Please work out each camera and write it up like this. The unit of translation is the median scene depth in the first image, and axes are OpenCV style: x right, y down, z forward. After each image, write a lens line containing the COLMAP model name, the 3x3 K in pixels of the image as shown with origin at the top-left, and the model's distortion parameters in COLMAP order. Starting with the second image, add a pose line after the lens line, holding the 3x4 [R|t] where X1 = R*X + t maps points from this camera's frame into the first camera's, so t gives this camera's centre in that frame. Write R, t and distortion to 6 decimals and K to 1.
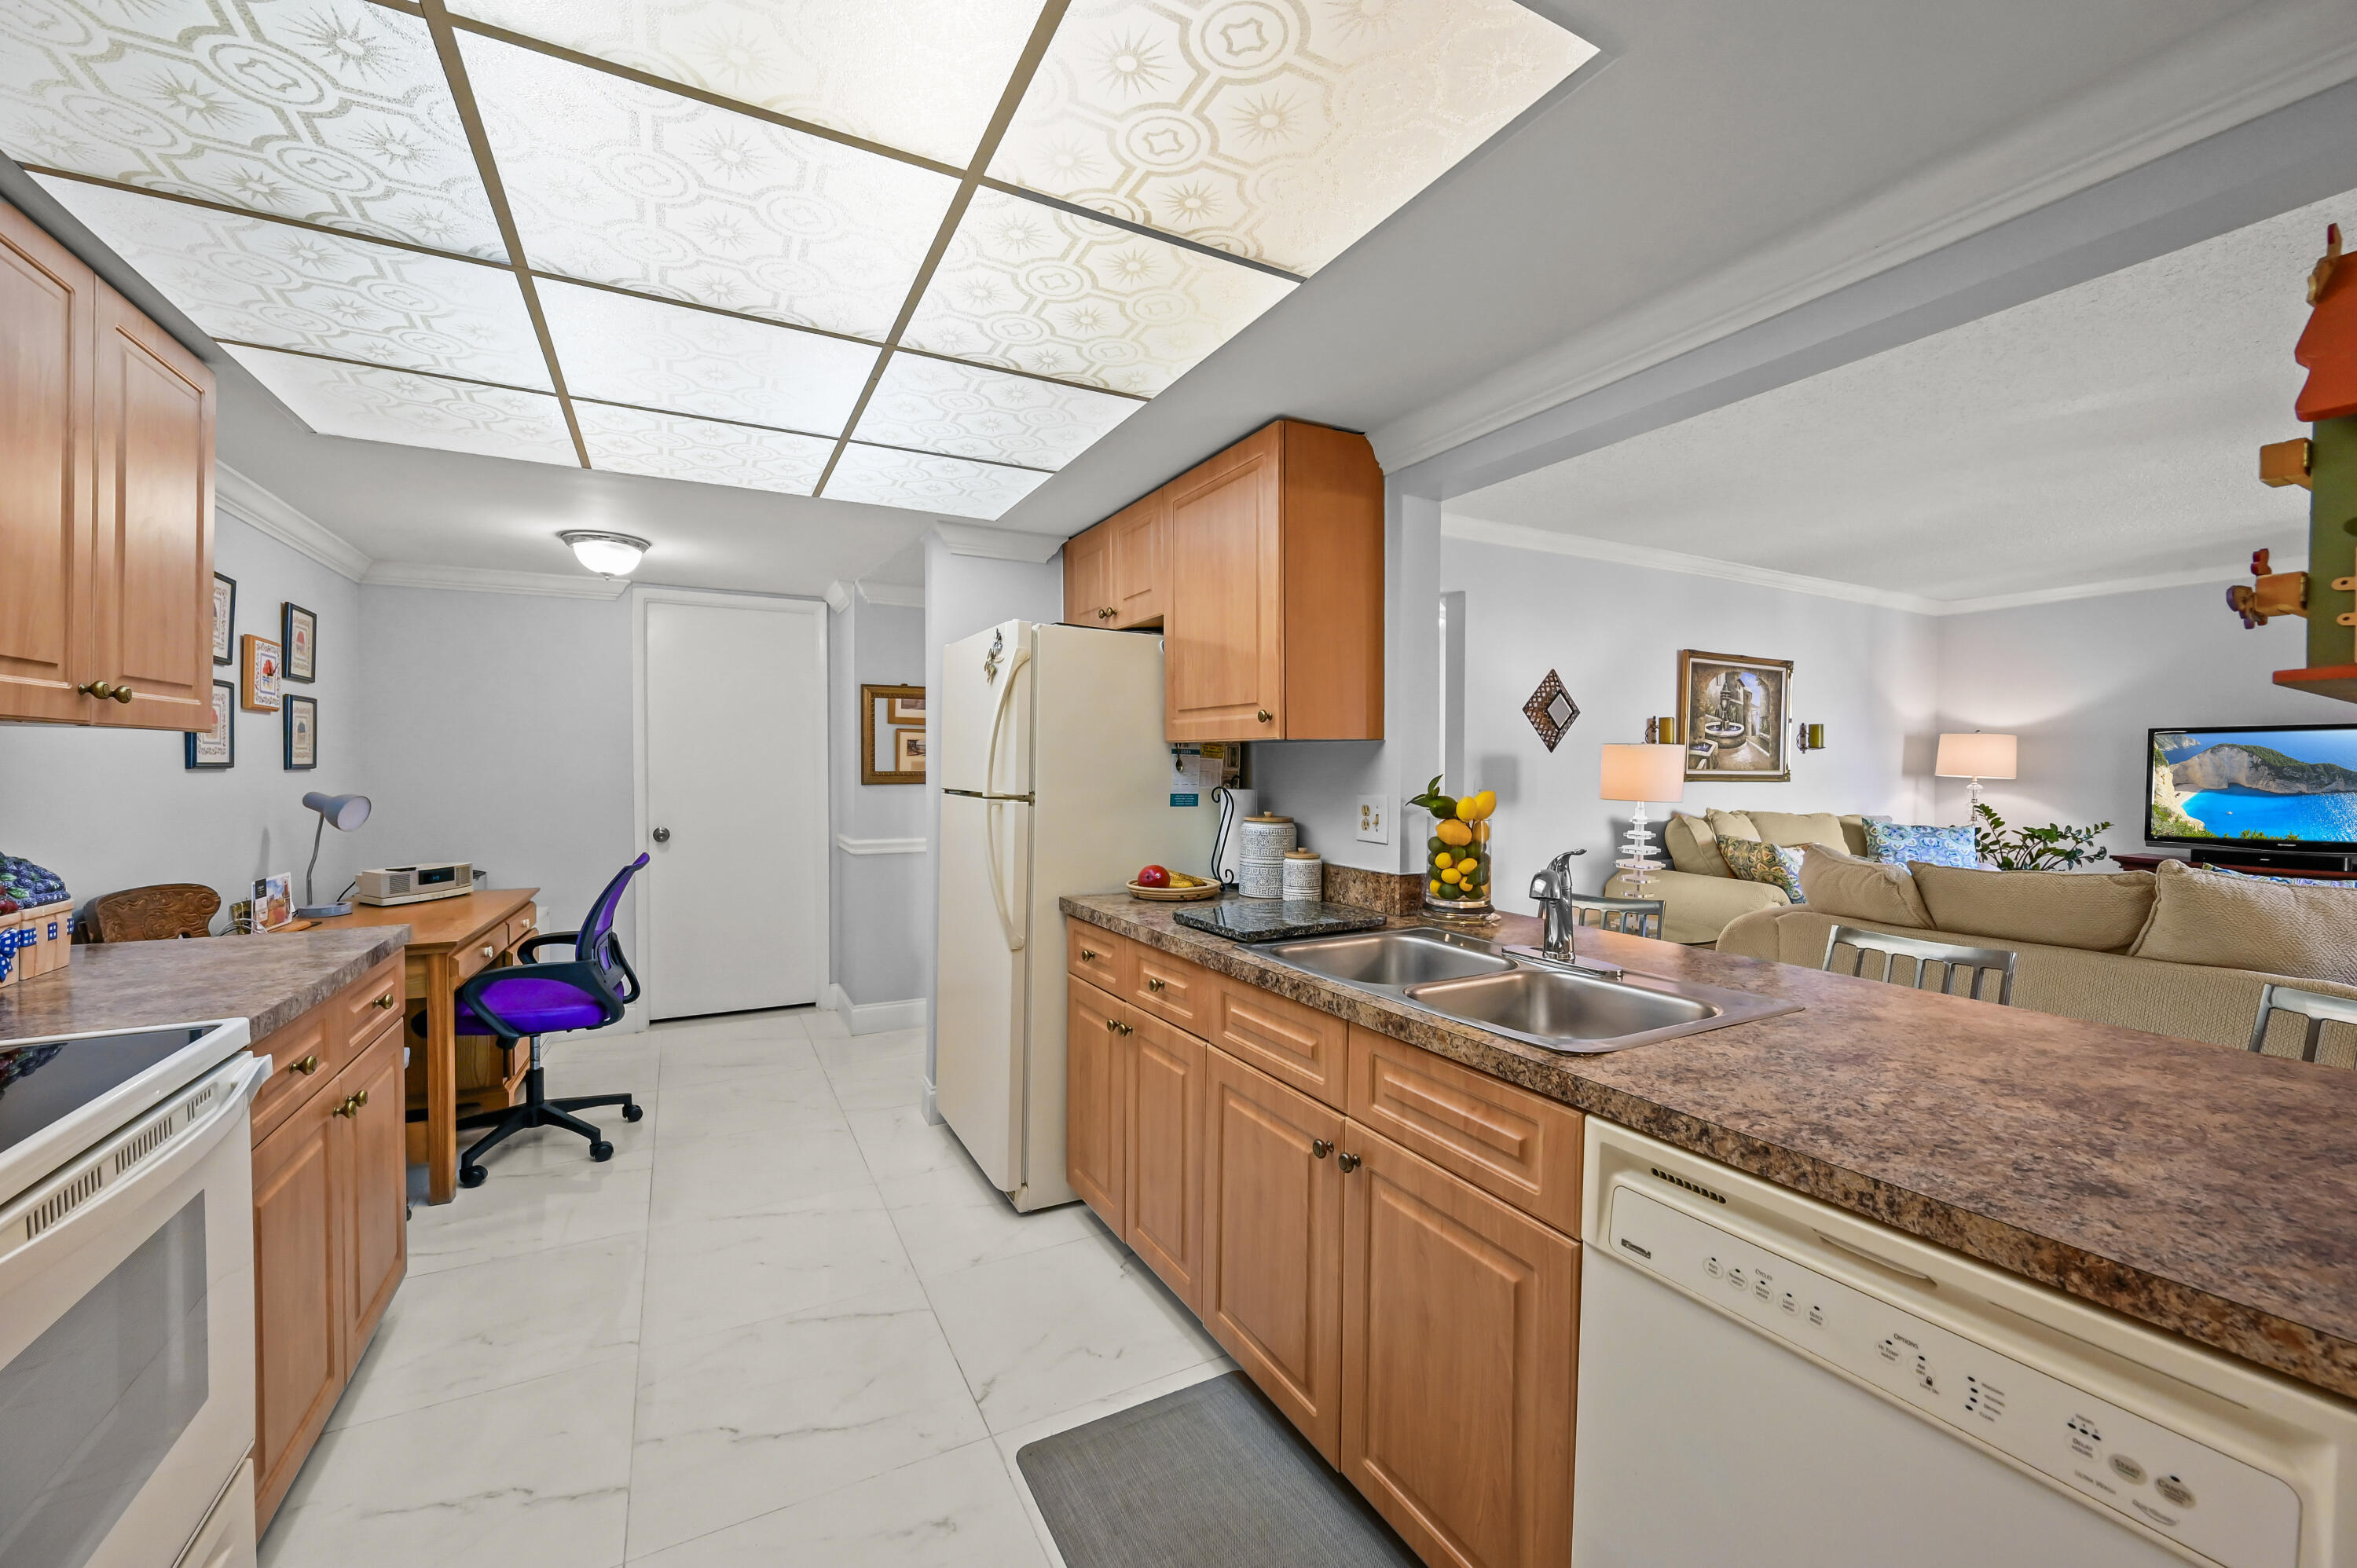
lens RADIAL K [[927.3, 0, 1175.5], [0, 927.3, 775.3], [0, 0, 1]] dist [-0.001248, -0.000131]
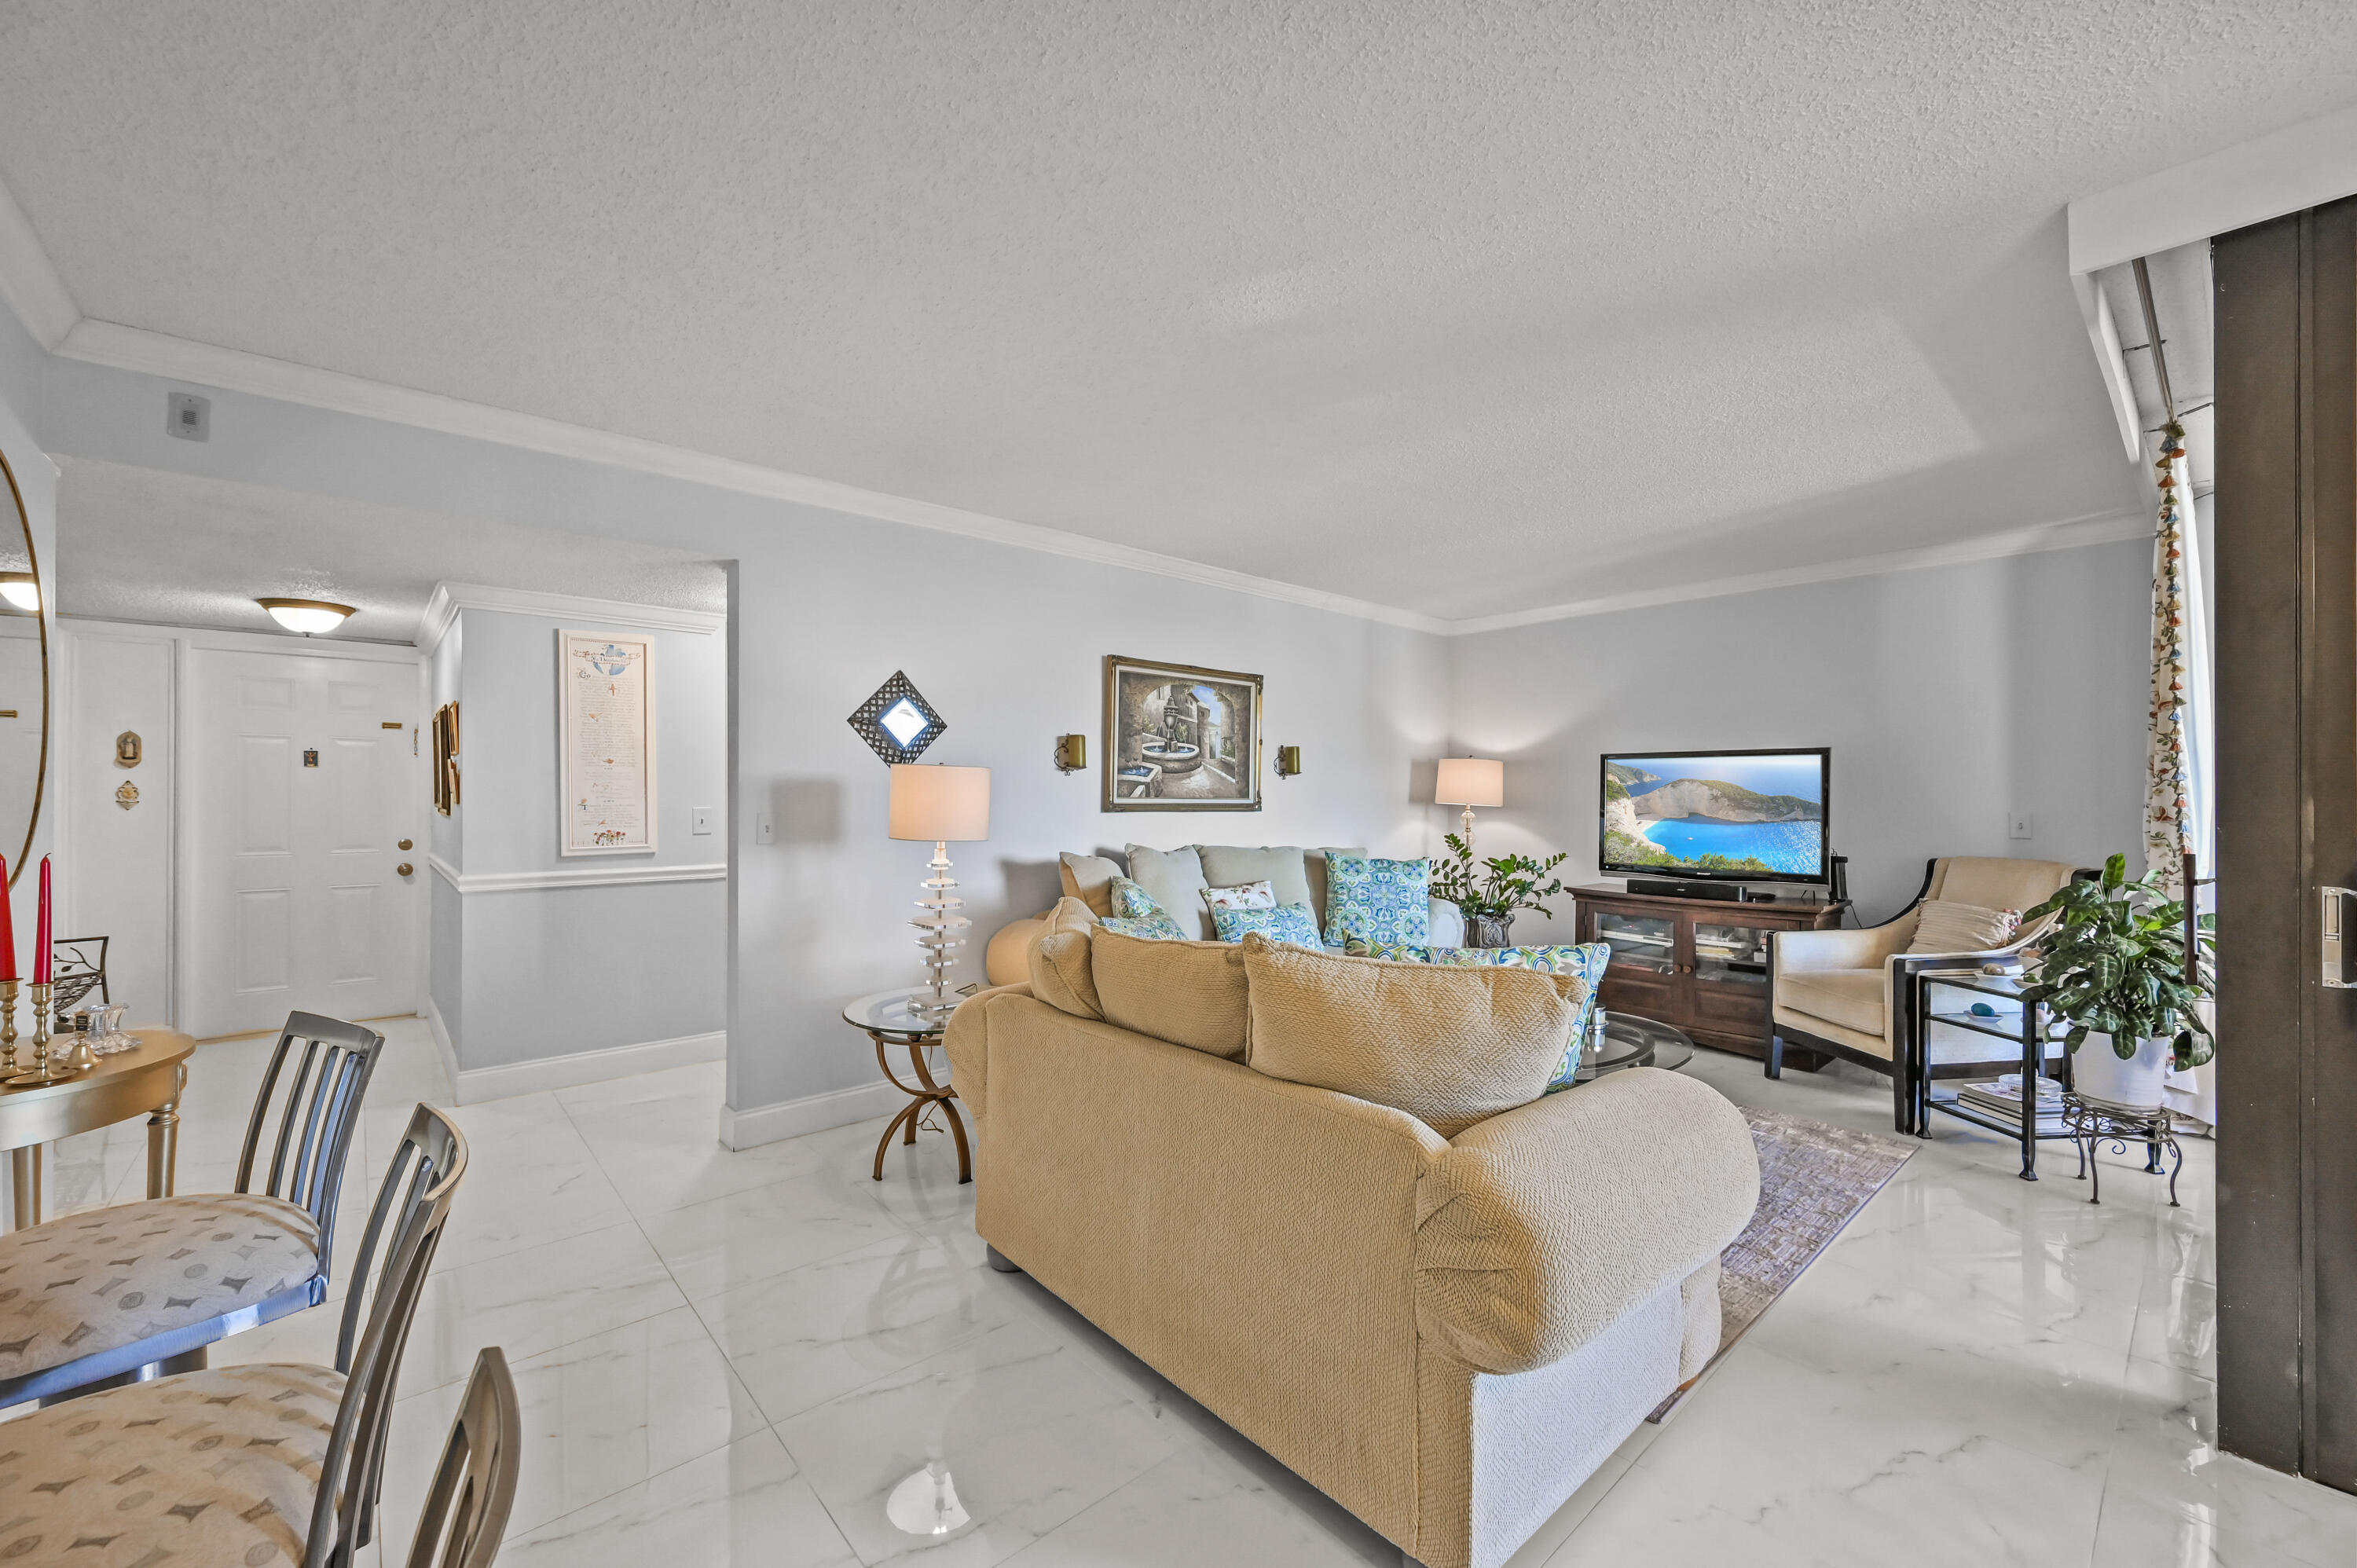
lens RADIAL K [[928.8, 0, 1168.3], [0, 928.8, 794.9], [0, 0, 1]] dist [-0.000959, -0.000224]
pose [[0.974475, -0.001927, 0.224488, 0.651470], [0.003865, 0.999959, -0.008192, -0.002718], [-0.224463, 0.008851, 0.974442, 0.264456]]
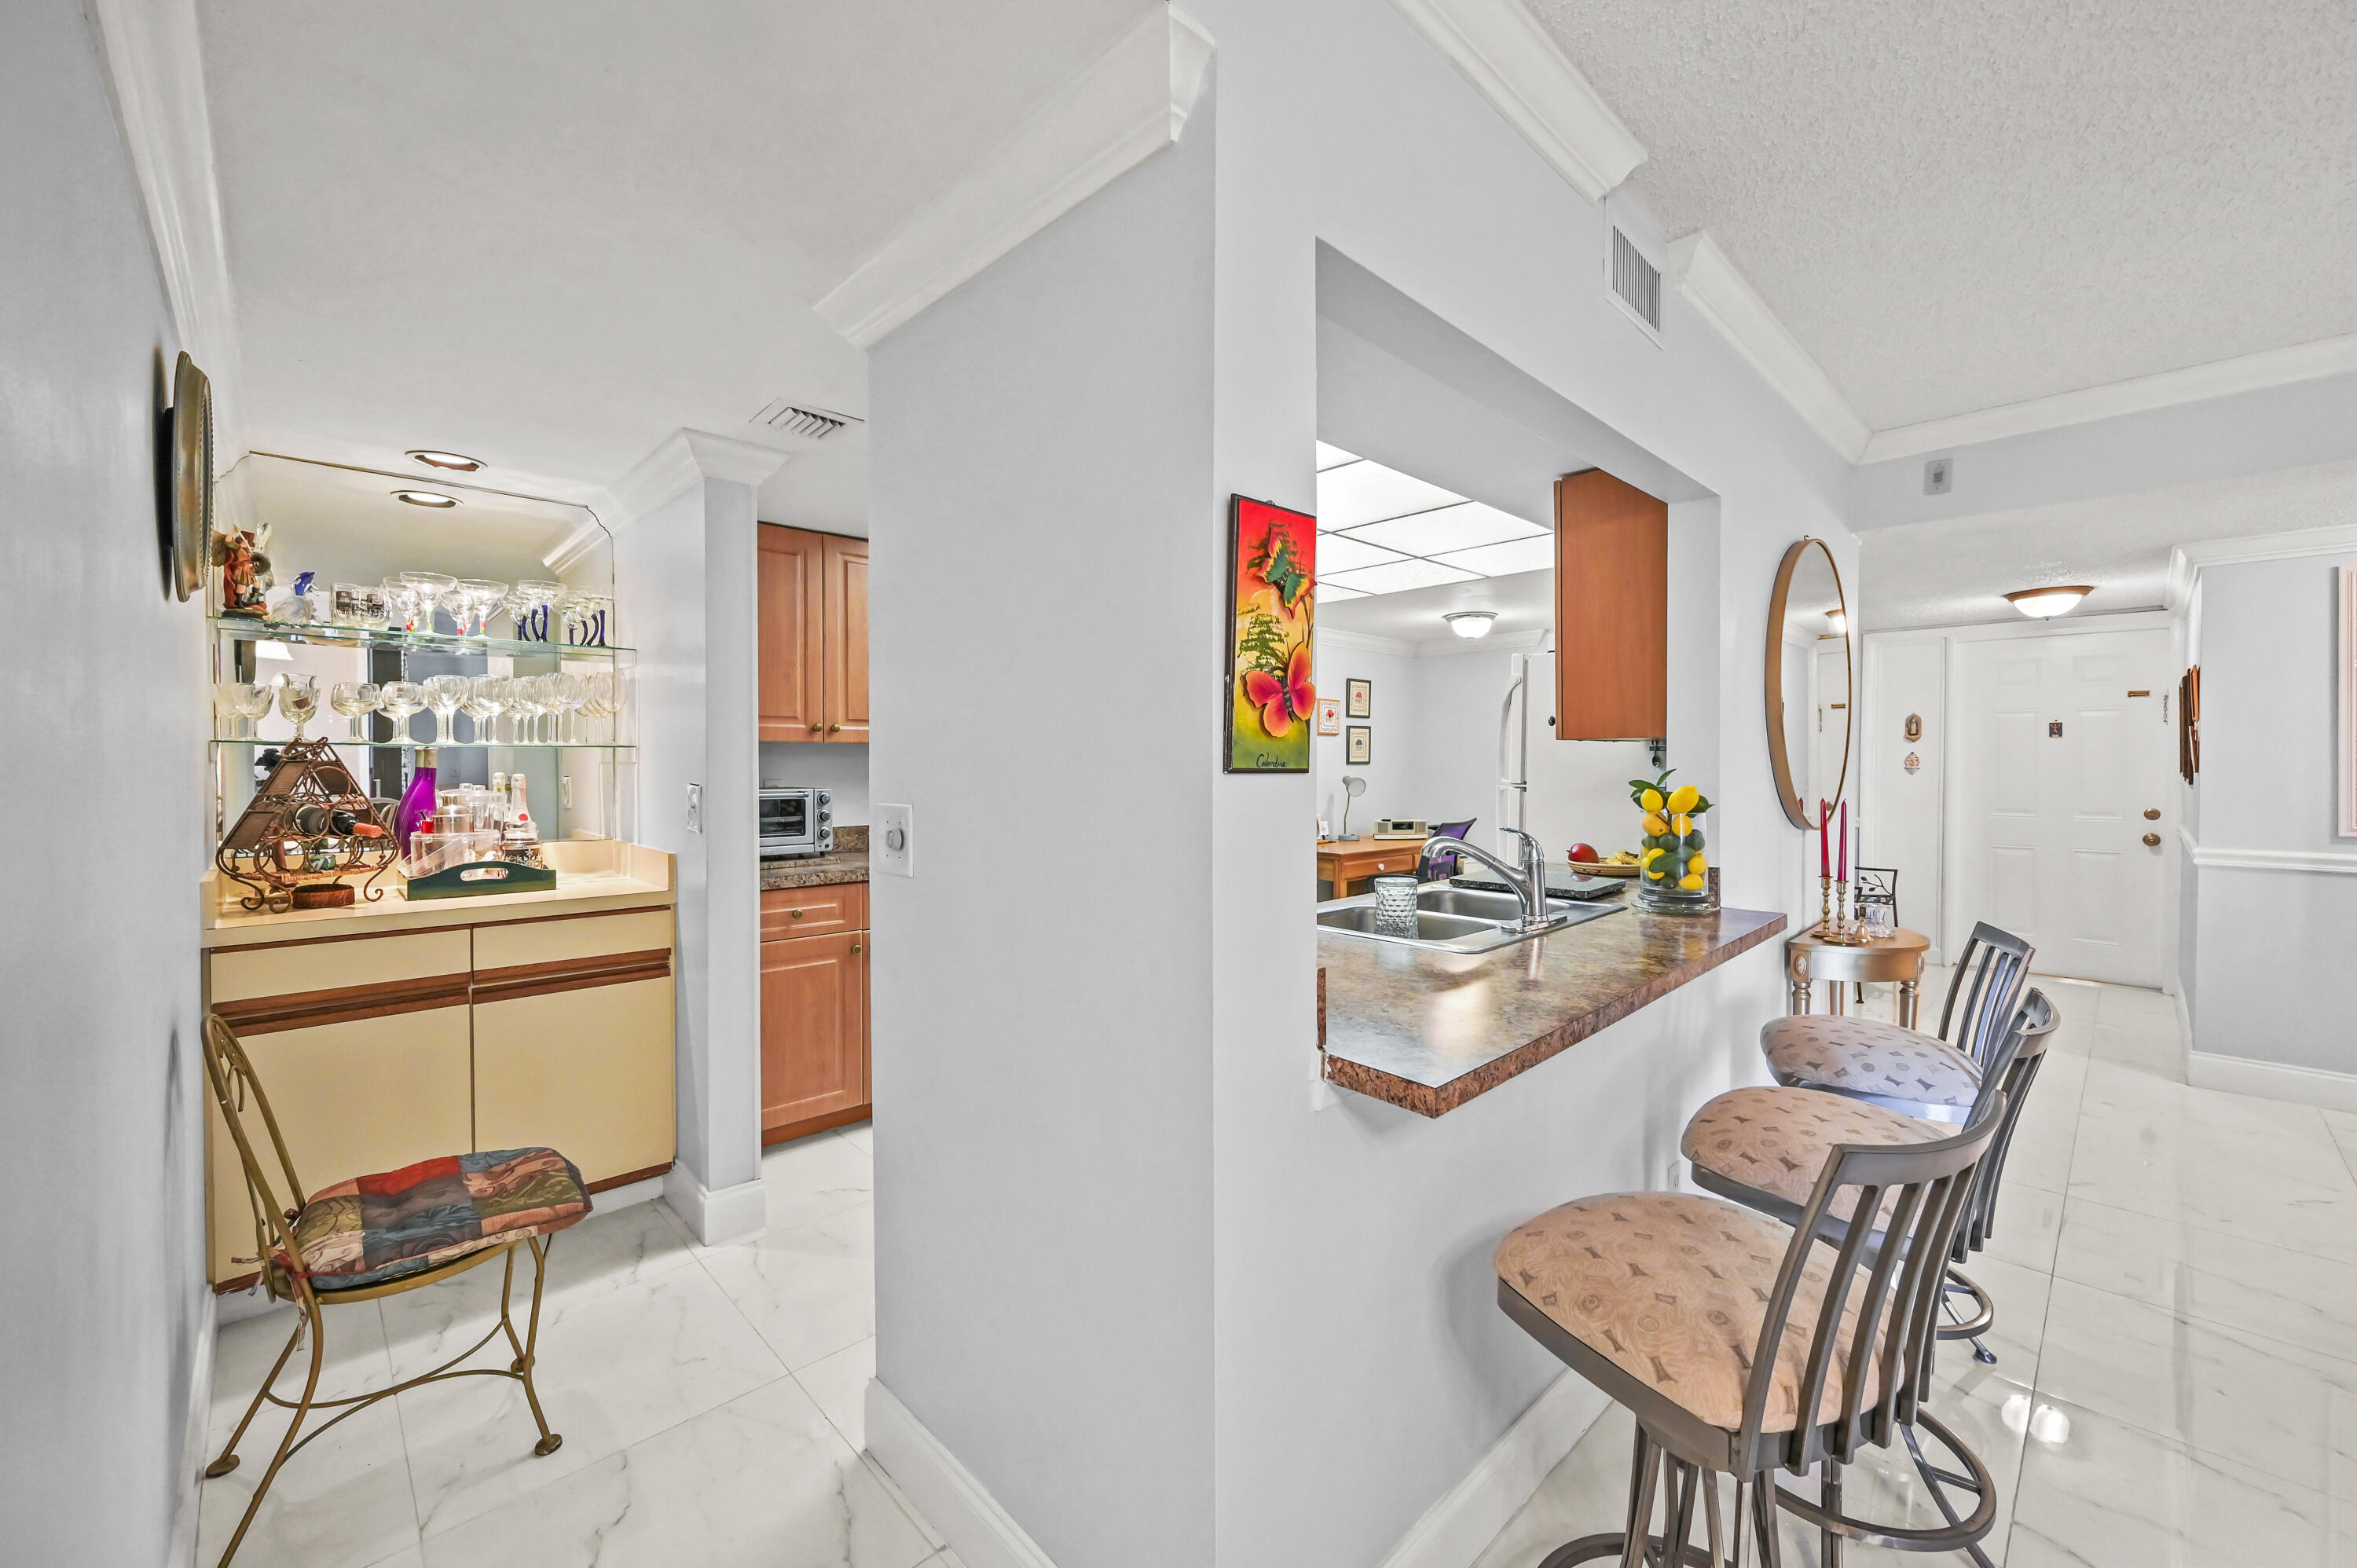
lens RADIAL K [[934.0, 0, 1176.7], [0, 934.0, 768.3], [0, 0, 1]] dist [-0.000887, 0.000166]
pose [[0.268367, 0.005578, -0.963301, 0.790945], [-0.011097, 0.999935, 0.002699, 0.000836], [0.963253, 0.009966, 0.268411, 0.123286]]
